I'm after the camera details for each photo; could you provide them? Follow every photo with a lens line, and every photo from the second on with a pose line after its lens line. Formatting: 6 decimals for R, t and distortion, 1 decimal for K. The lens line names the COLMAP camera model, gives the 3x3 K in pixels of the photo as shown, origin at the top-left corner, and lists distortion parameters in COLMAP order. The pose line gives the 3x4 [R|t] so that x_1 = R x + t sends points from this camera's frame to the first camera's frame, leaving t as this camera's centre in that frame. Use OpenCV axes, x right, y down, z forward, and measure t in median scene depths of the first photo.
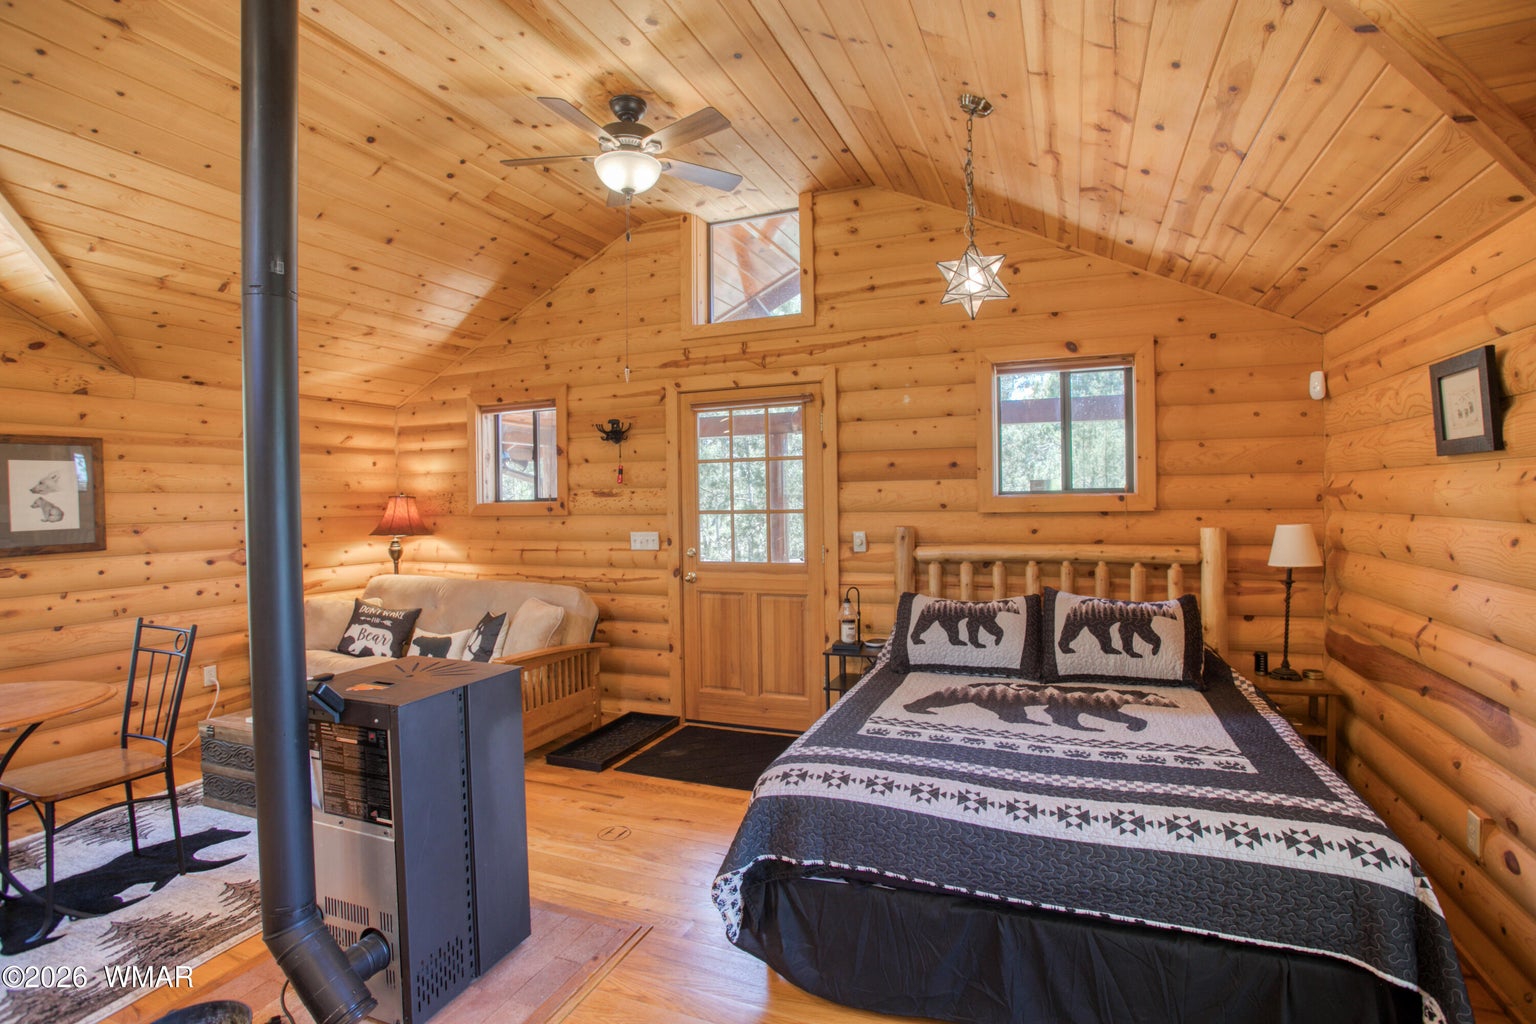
lens RADIAL K [[742.1, 0, 773.8], [0, 742.1, 508.1], [0, 0, 1]] dist [-0.094185, 0.045426]
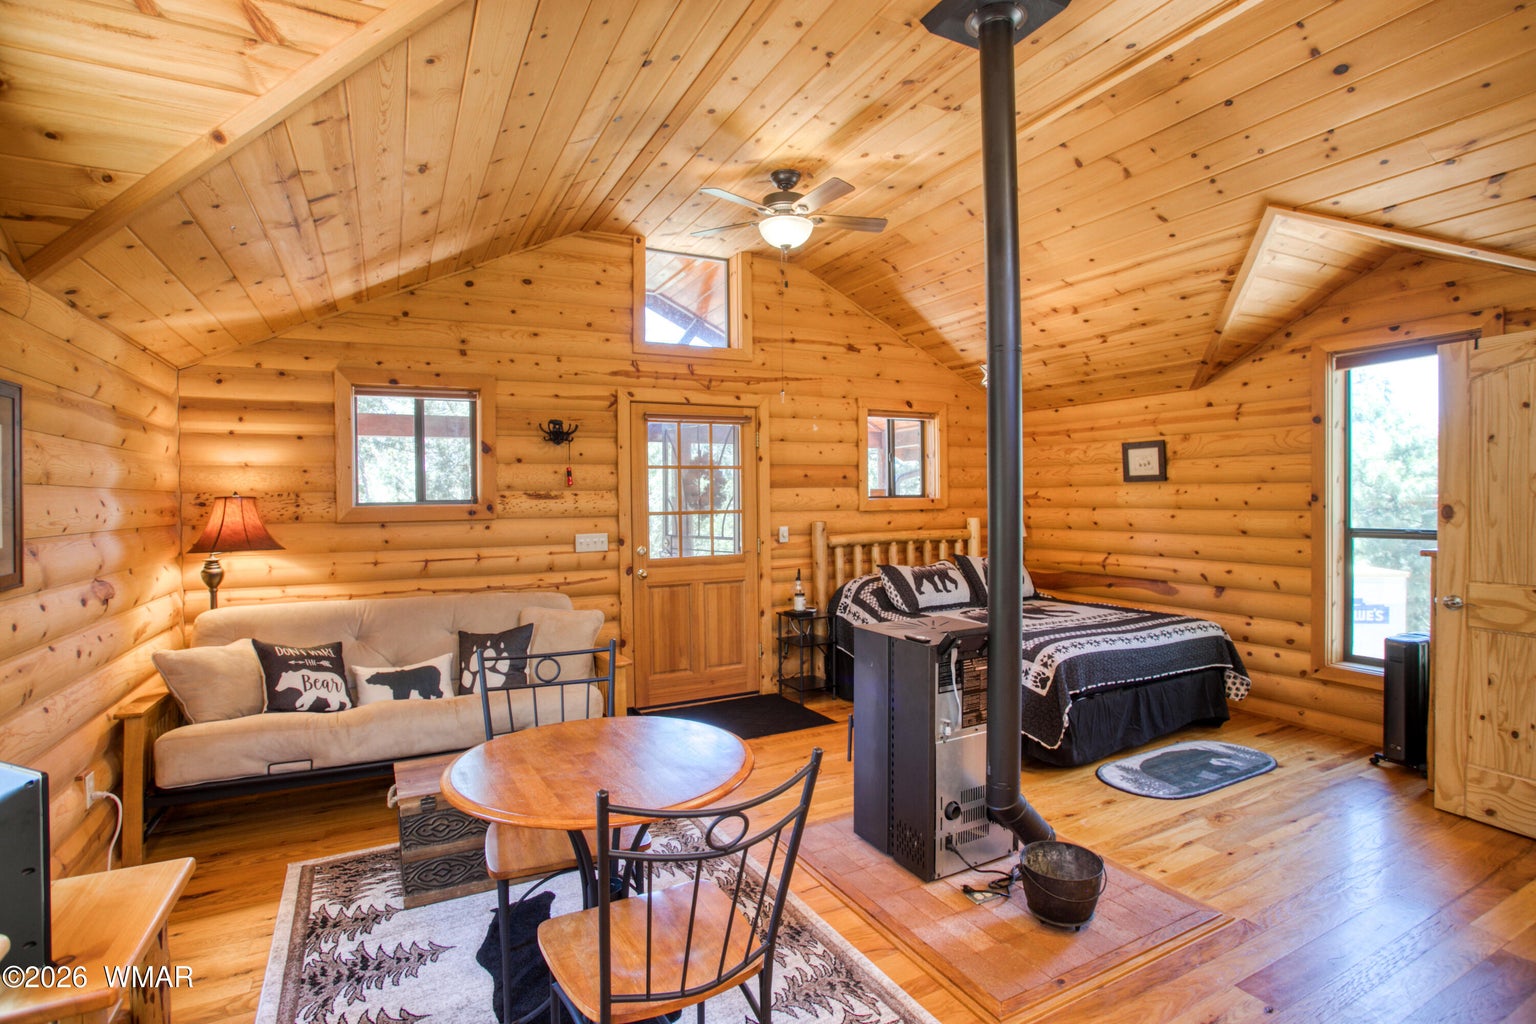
lens RADIAL K [[742.1, 0, 773.8], [0, 742.1, 508.1], [0, 0, 1]] dist [-0.094185, 0.045426]
pose [[0.649405, -0.002594, 0.760438, -0.816685], [0.012404, 0.999897, -0.007183, 0.007762], [-0.760341, 0.014097, 0.649371, 0.159464]]
